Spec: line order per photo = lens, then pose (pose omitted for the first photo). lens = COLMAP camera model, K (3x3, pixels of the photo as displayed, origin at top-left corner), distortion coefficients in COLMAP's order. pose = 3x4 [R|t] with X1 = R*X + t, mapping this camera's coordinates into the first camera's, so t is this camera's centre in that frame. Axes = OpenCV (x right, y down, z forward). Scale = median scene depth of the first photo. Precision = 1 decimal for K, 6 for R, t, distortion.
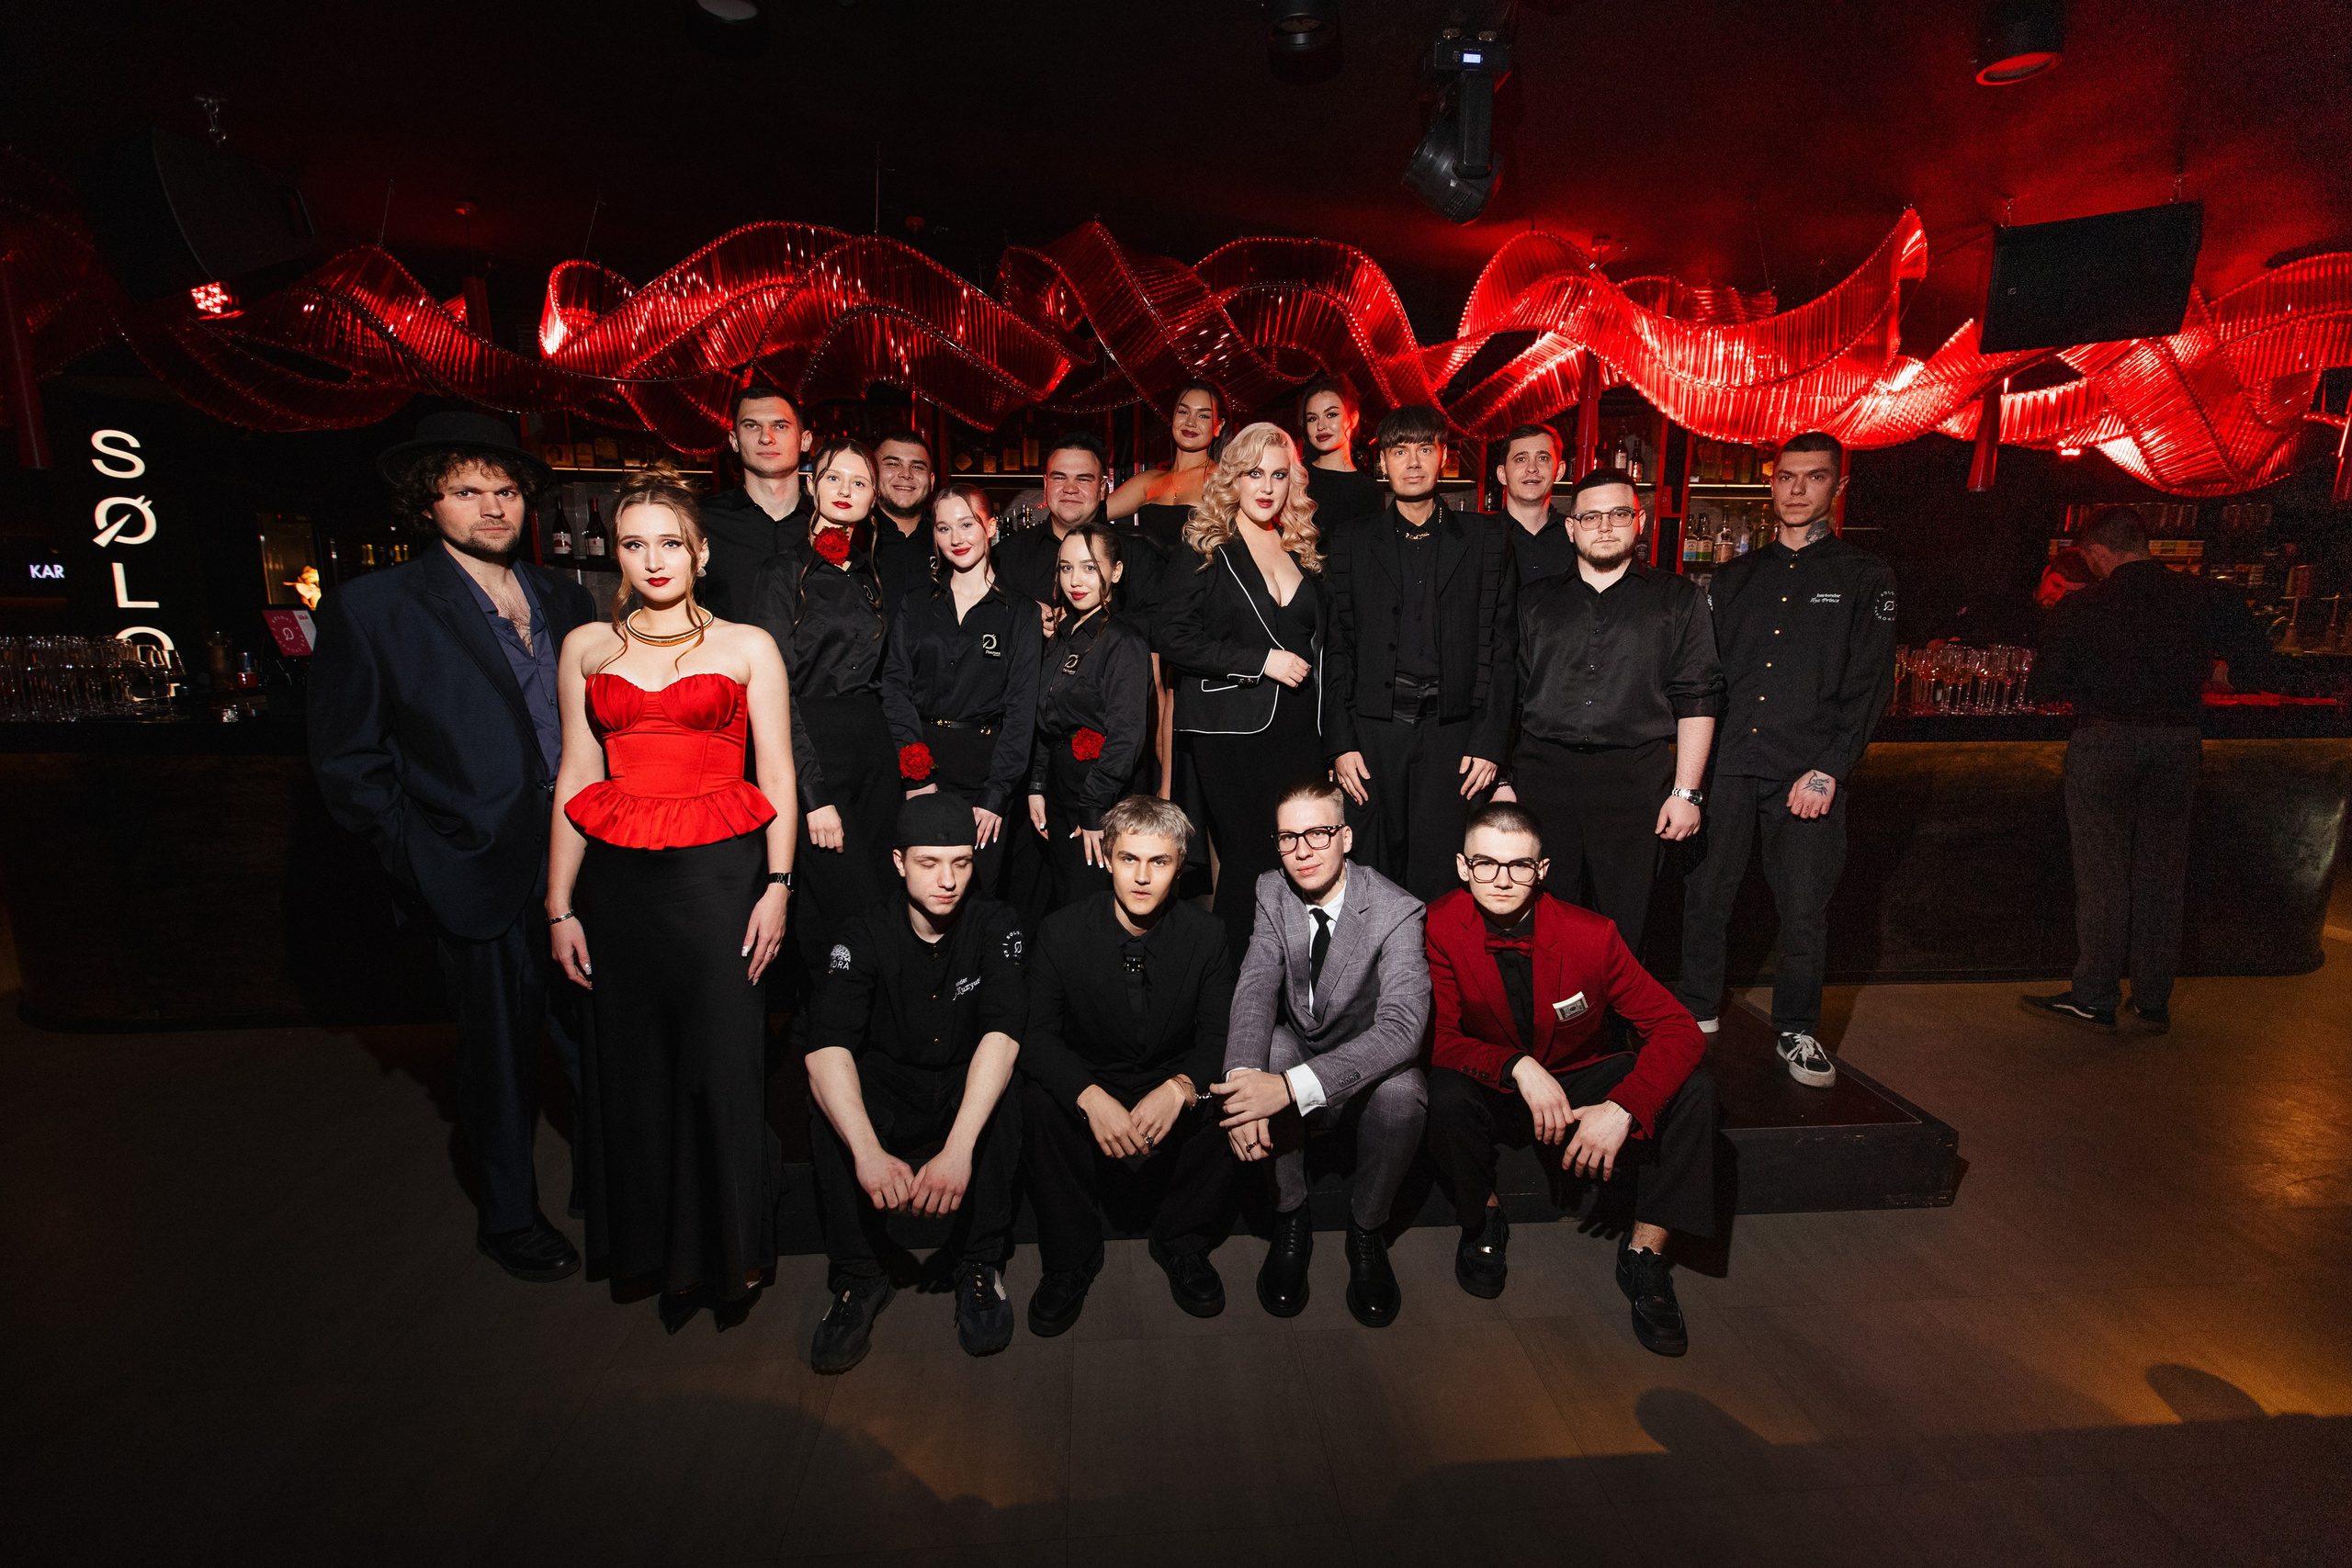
lens RADIAL K [[1076.8, 0, 1176.0], [0, 1076.8, 784.0], [0, 0, 1]] dist [0.002436, -0.000214]
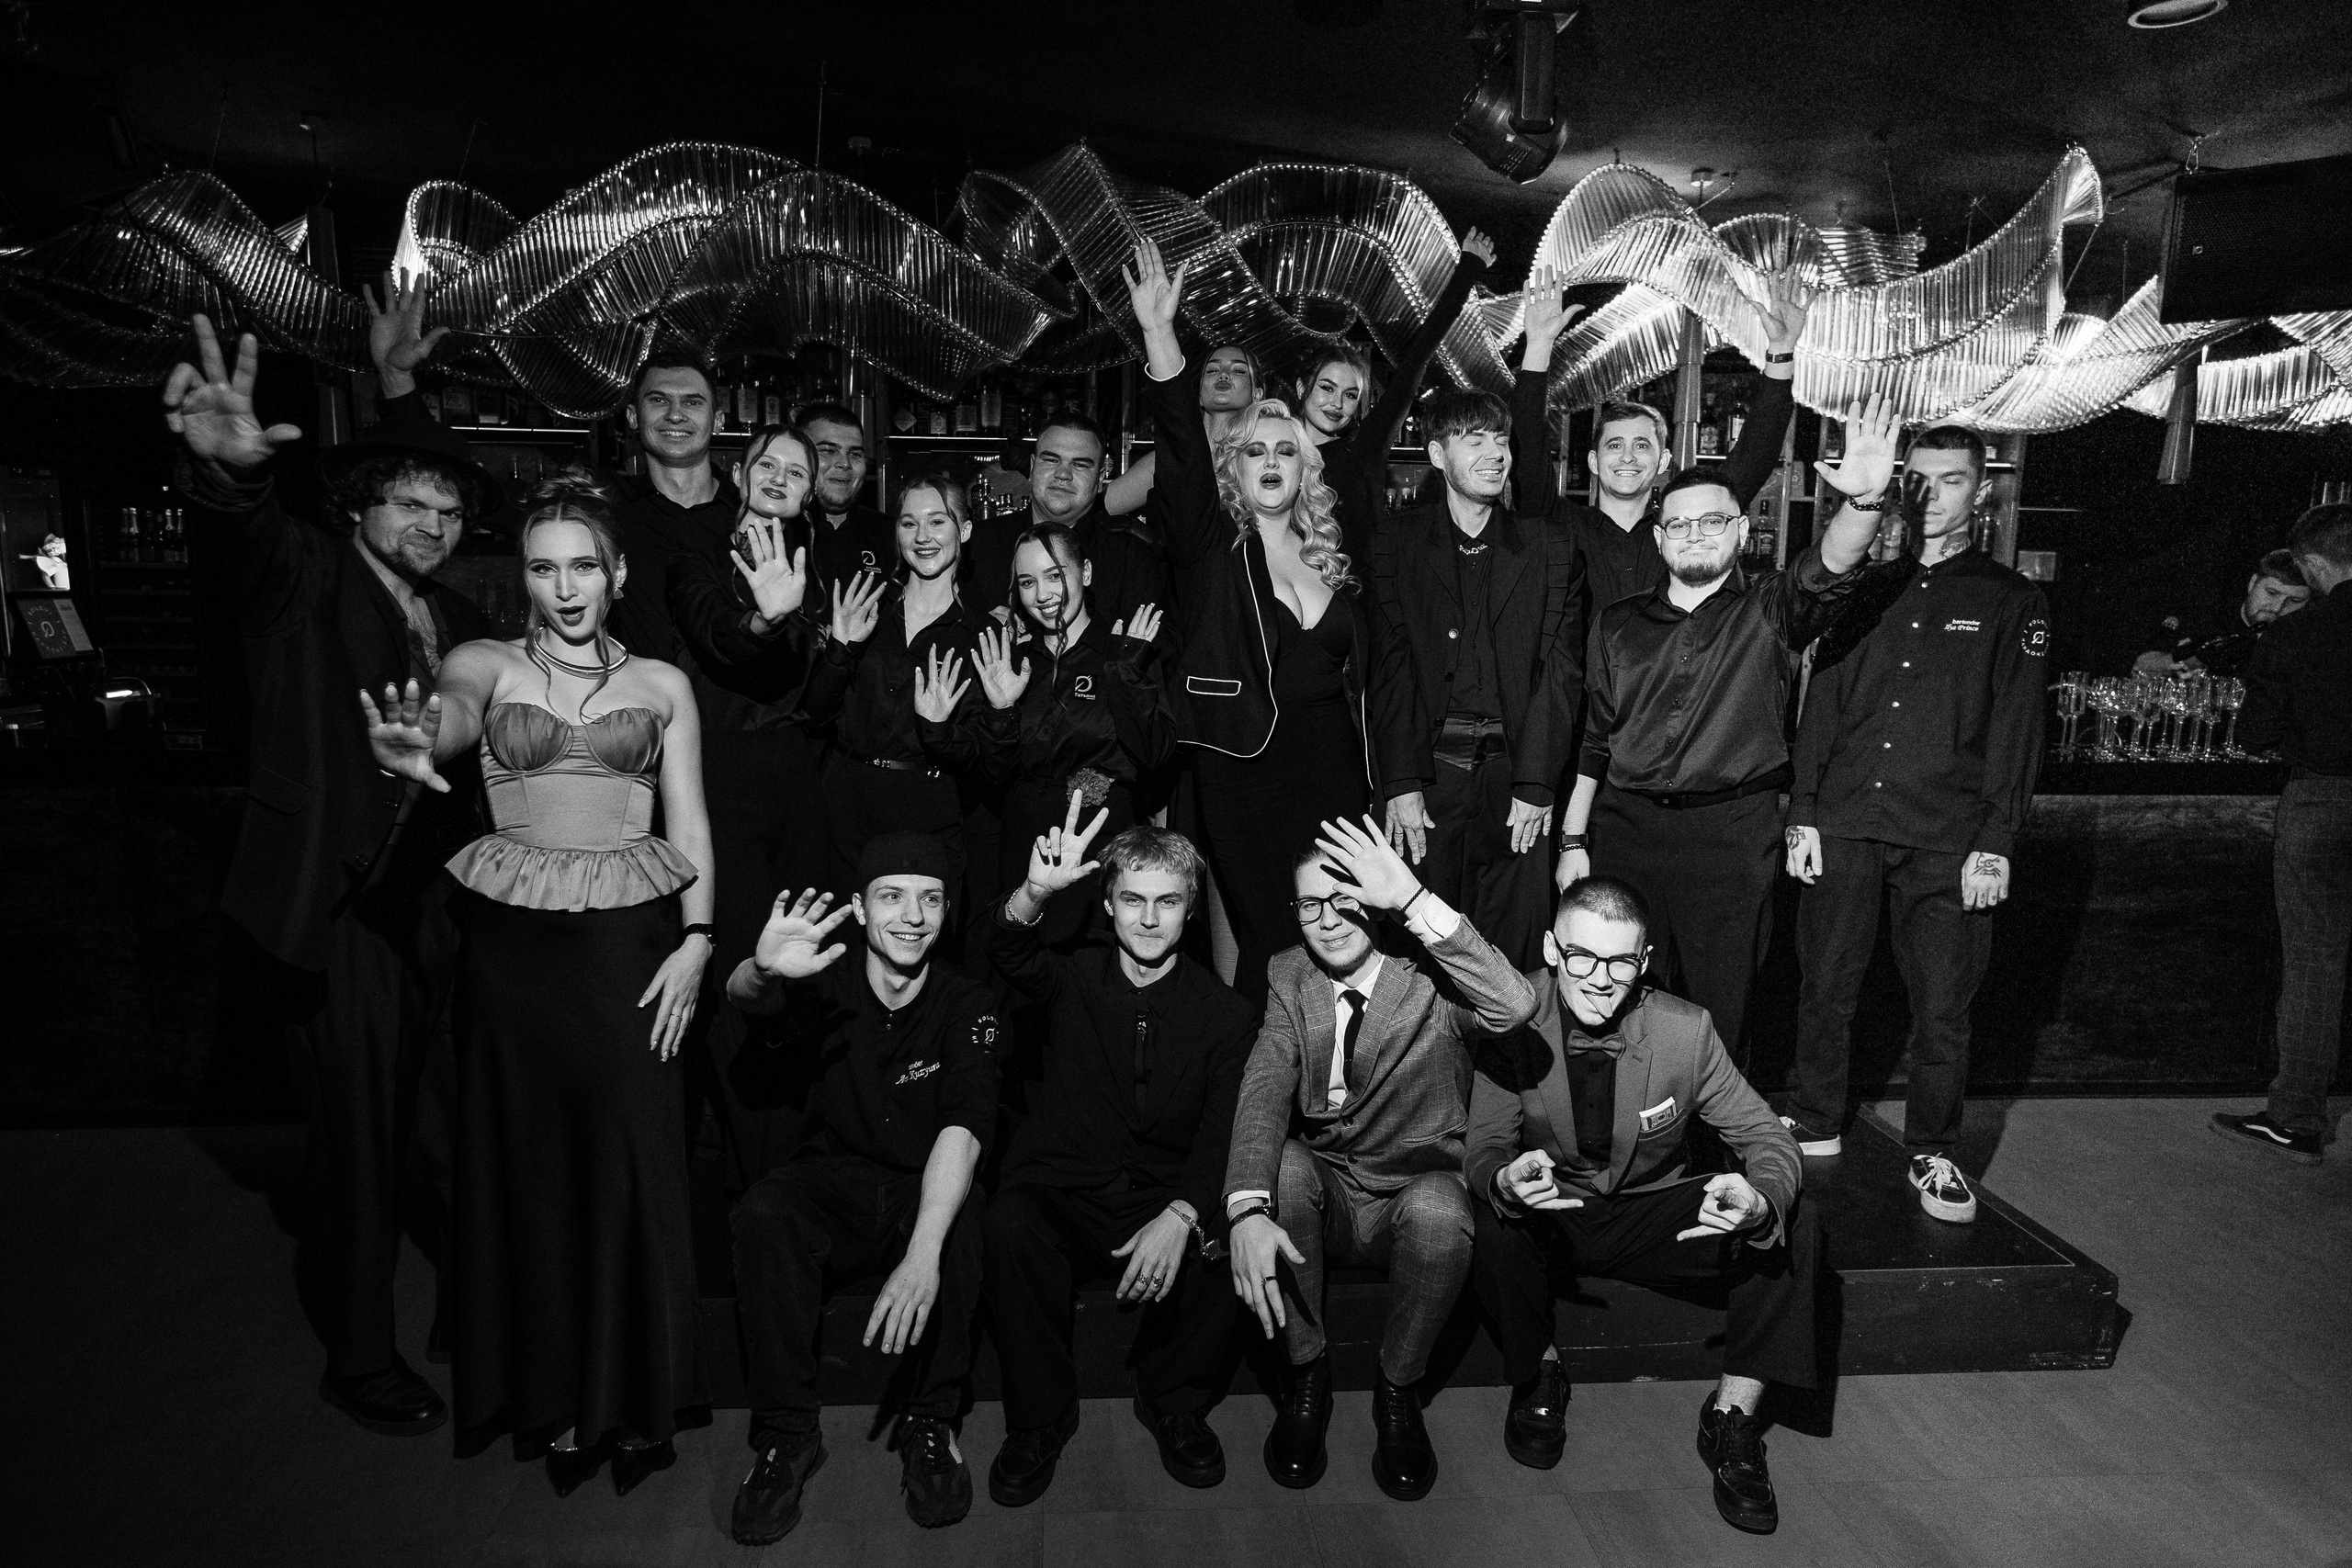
lens RADIAL K [[1459.0, 0, 1176.0], [0, 1459.0, 784.0], [0, 0, 1]] dist [-0.006691, 0.002571]
pose [[0.999909, 0.012344, 0.005526, -0.004142], [-0.012202, 0.999612, -0.025036, -0.015451], [-0.005833, 0.024966, 0.999671, -0.106588]]
